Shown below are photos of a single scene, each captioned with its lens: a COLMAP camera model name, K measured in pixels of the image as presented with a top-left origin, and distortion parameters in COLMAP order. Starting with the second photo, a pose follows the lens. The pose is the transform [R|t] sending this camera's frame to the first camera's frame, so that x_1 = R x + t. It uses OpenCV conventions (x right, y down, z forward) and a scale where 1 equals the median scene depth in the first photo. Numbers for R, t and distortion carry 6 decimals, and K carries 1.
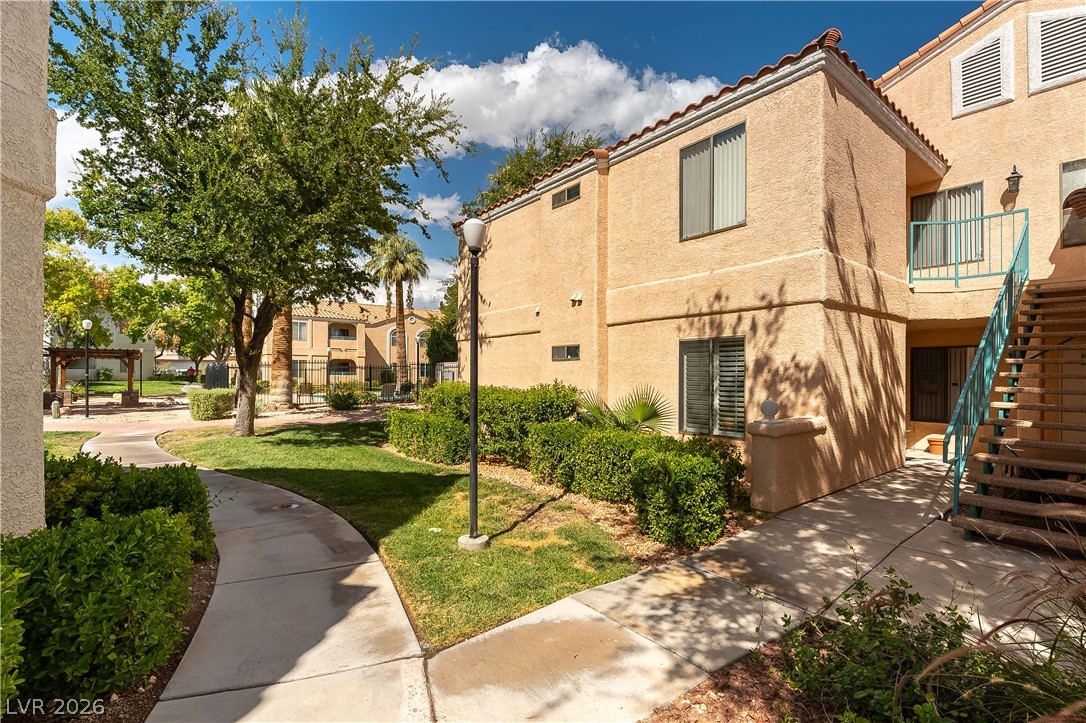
lens RADIAL K [[483.4, 0, 546.7], [0, 483.4, 361.4], [0, 0, 1]] dist [-0.001008, -0.009736]
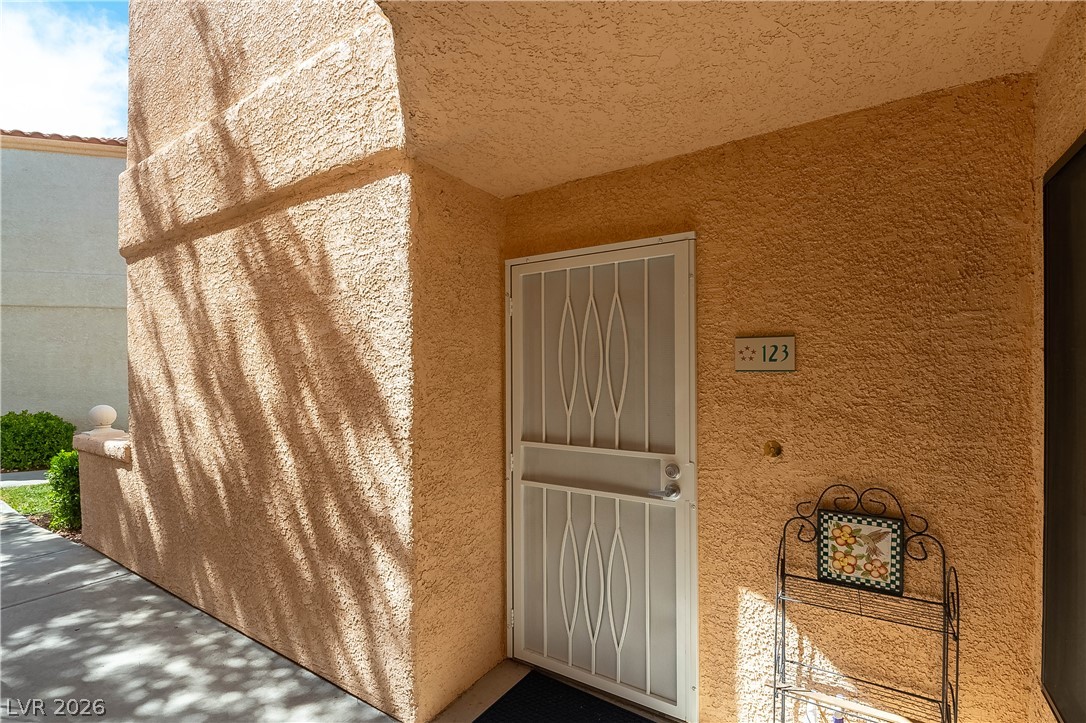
lens RADIAL K [[483.4, 0, 546.7], [0, 483.4, 361.4], [0, 0, 1]] dist [-0.001008, -0.009736]
pose [[0.343121, -0.009989, 0.939238, 0.357803], [0.011183, 0.999916, 0.006549, 0.006379], [-0.939225, 0.008256, 0.343204, 0.571934]]
